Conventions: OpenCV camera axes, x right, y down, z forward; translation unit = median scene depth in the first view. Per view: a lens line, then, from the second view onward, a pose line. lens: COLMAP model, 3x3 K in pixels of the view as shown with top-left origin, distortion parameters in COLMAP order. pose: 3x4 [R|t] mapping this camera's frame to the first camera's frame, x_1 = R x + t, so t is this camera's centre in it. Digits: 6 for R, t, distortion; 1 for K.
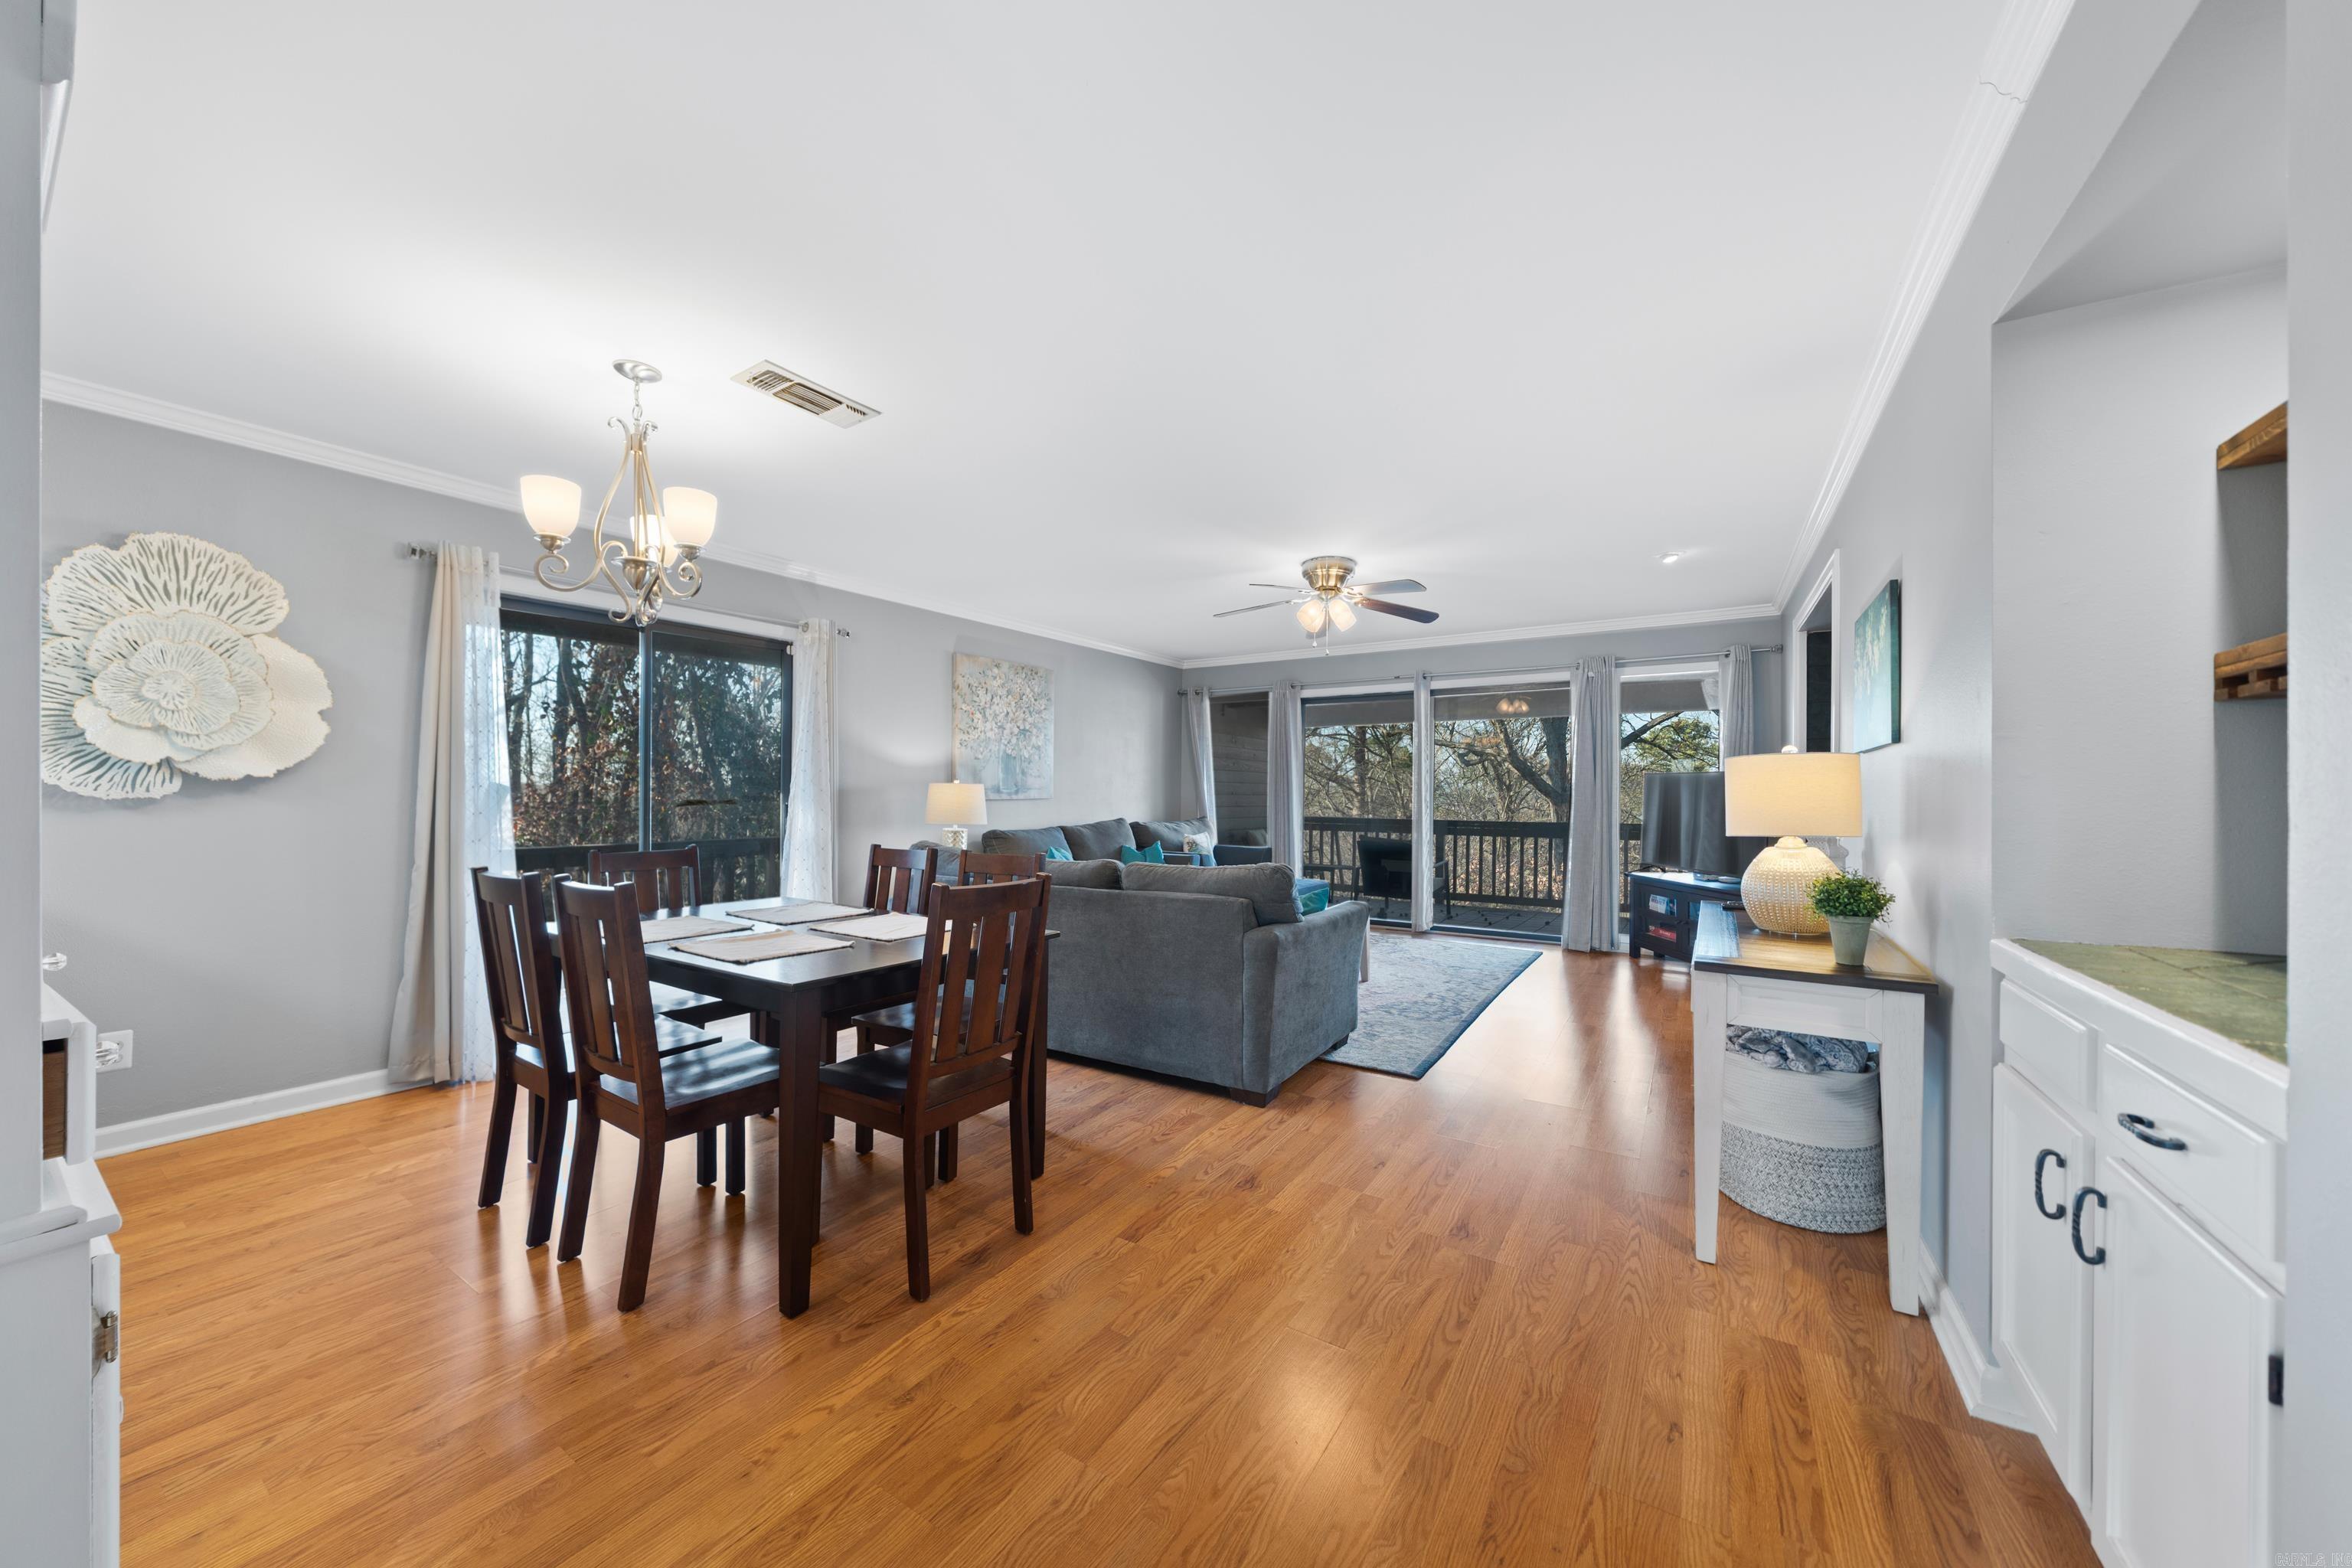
lens RADIAL K [[814.2, 0, 1161.1], [0, 814.2, 786.1], [0, 0, 1]] dist [-0.007771, 0.000556]
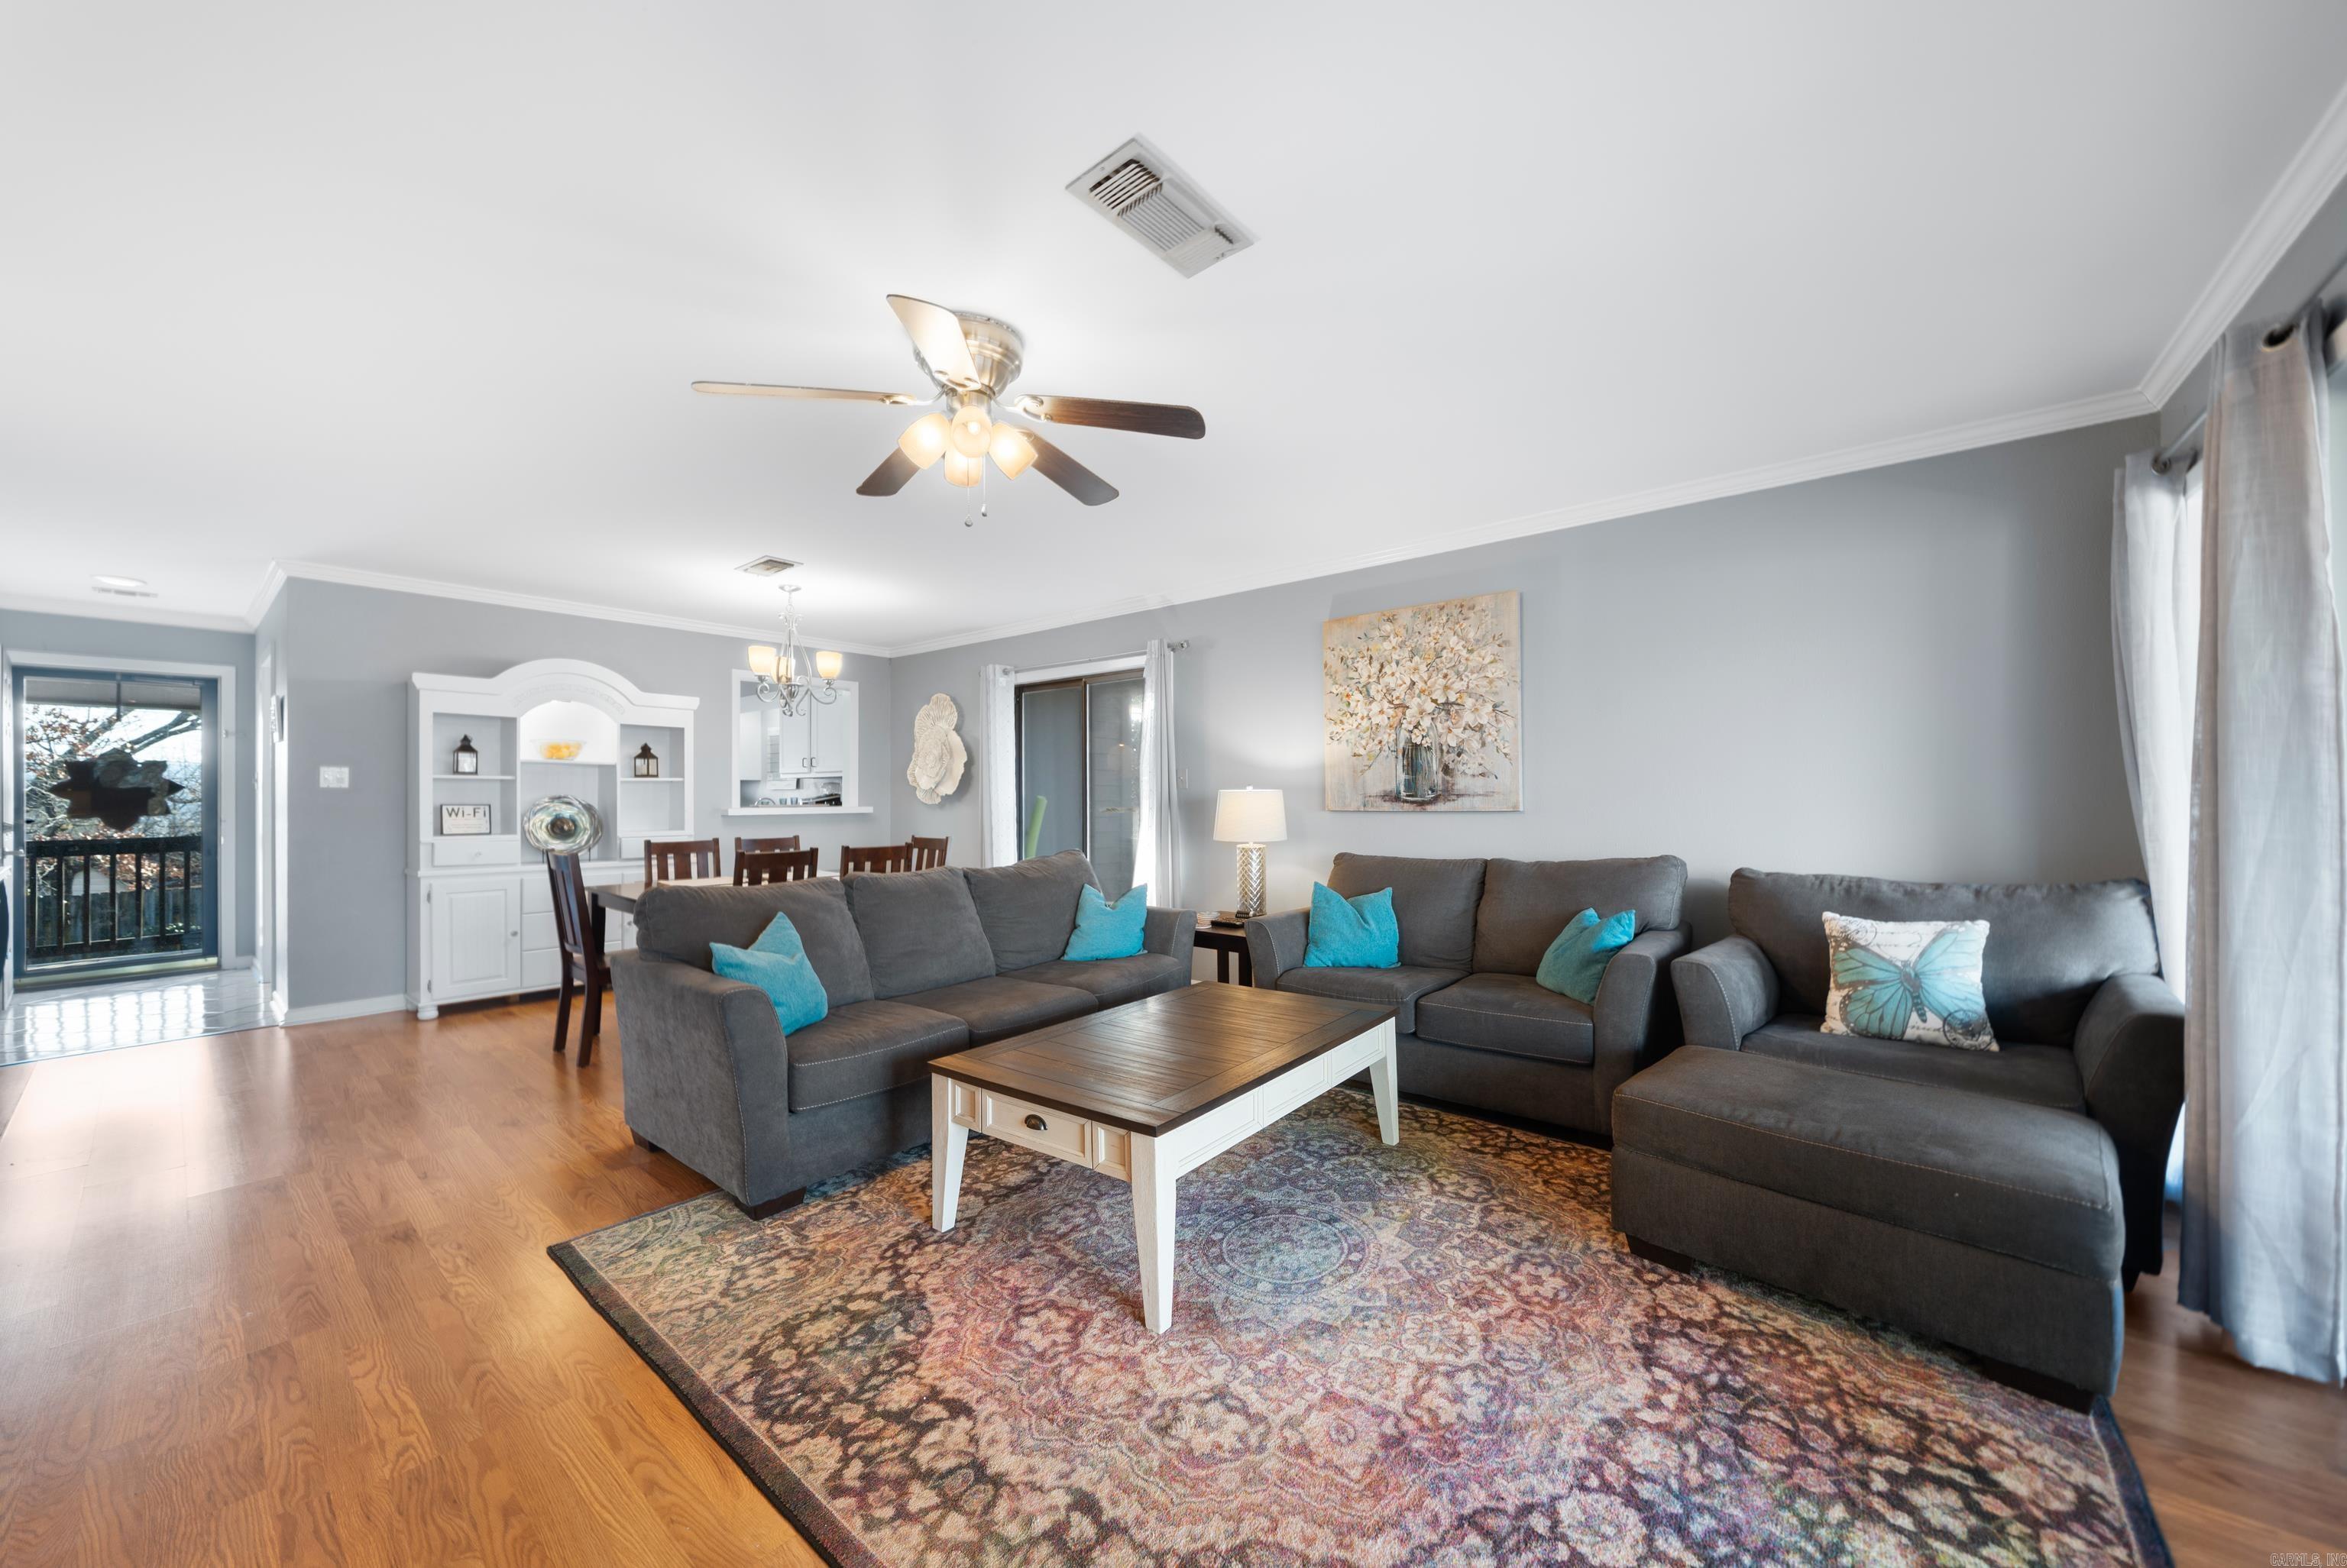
lens RADIAL K [[812.3, 0, 1162.0], [0, 812.3, 802.6], [0, 0, 1]] dist [-0.007771, 0.000556]
pose [[-0.095184, 0.003551, -0.995453, 0.684737], [0.010596, 0.999941, 0.002554, 0.006700], [0.995403, -0.010305, -0.095216, 1.173029]]
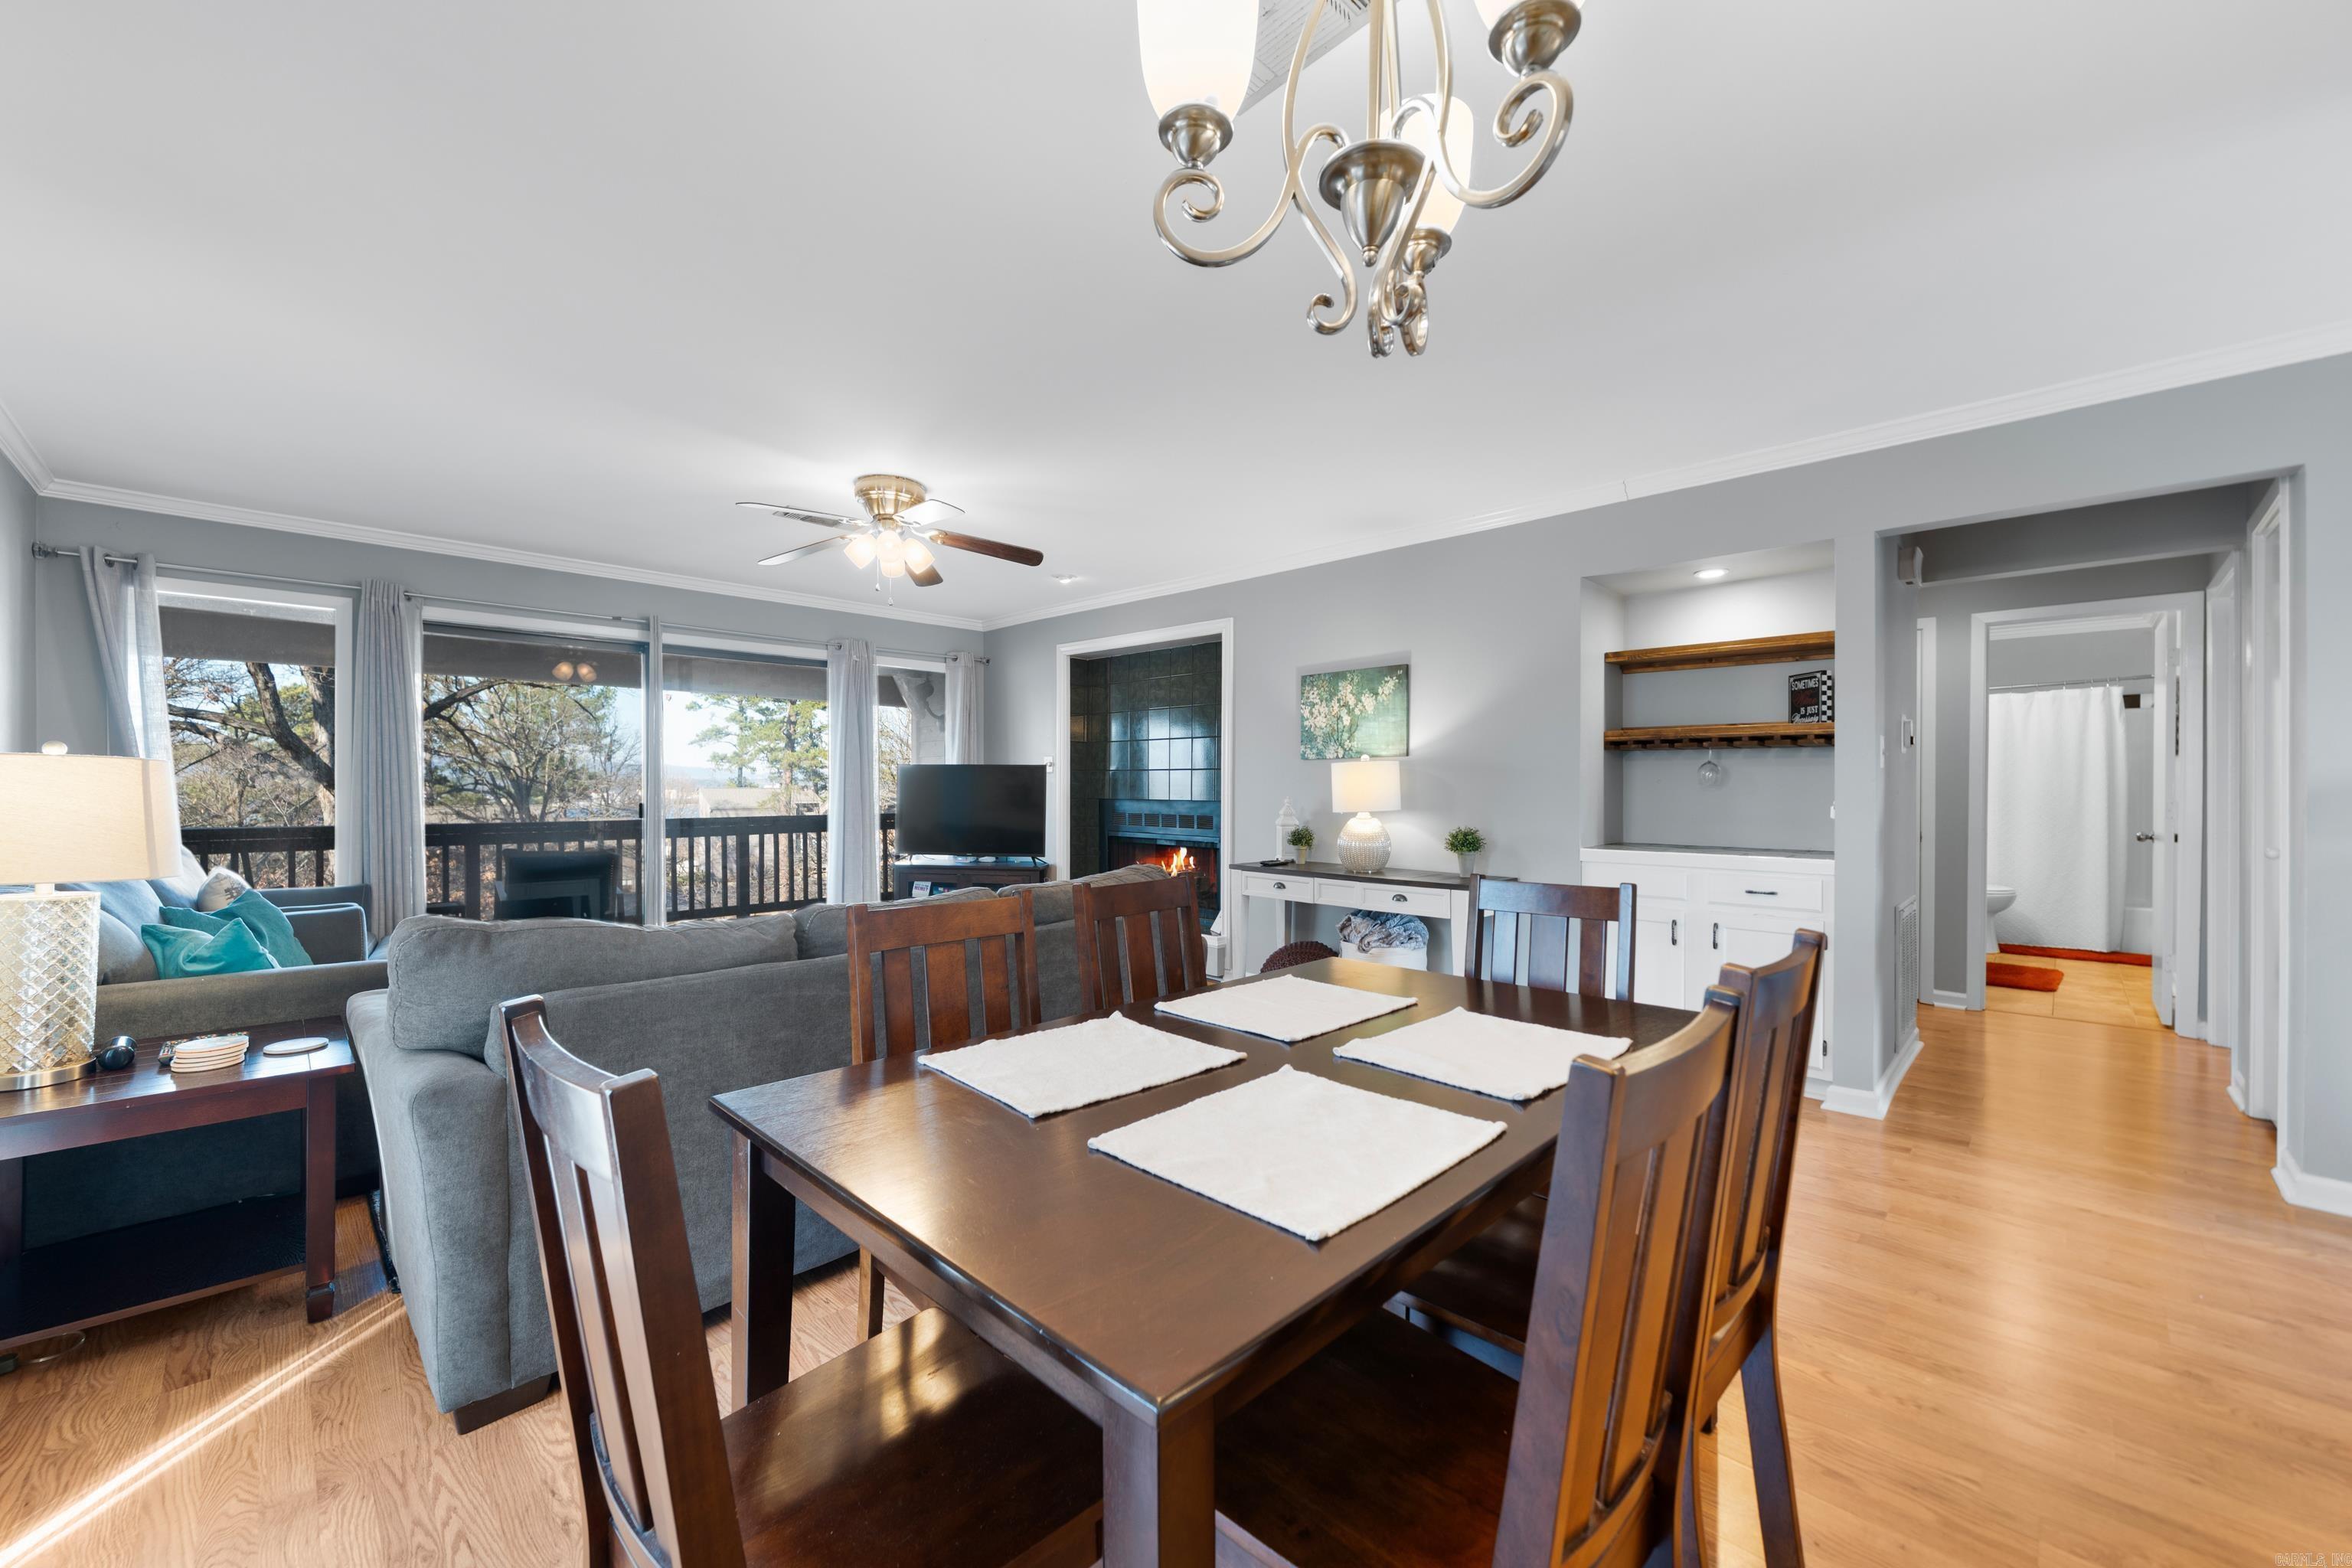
lens RADIAL K [[910.9, 0, 1187.4], [0, 910.9, 786.7], [0, 0, 1]] dist [-0.002397, -0.000293]
pose [[0.198097, -0.006249, 0.980163, -0.608253], [-0.008233, 0.999934, 0.008039, 0.000973], [-0.980148, -0.009662, 0.198032, 0.556664]]
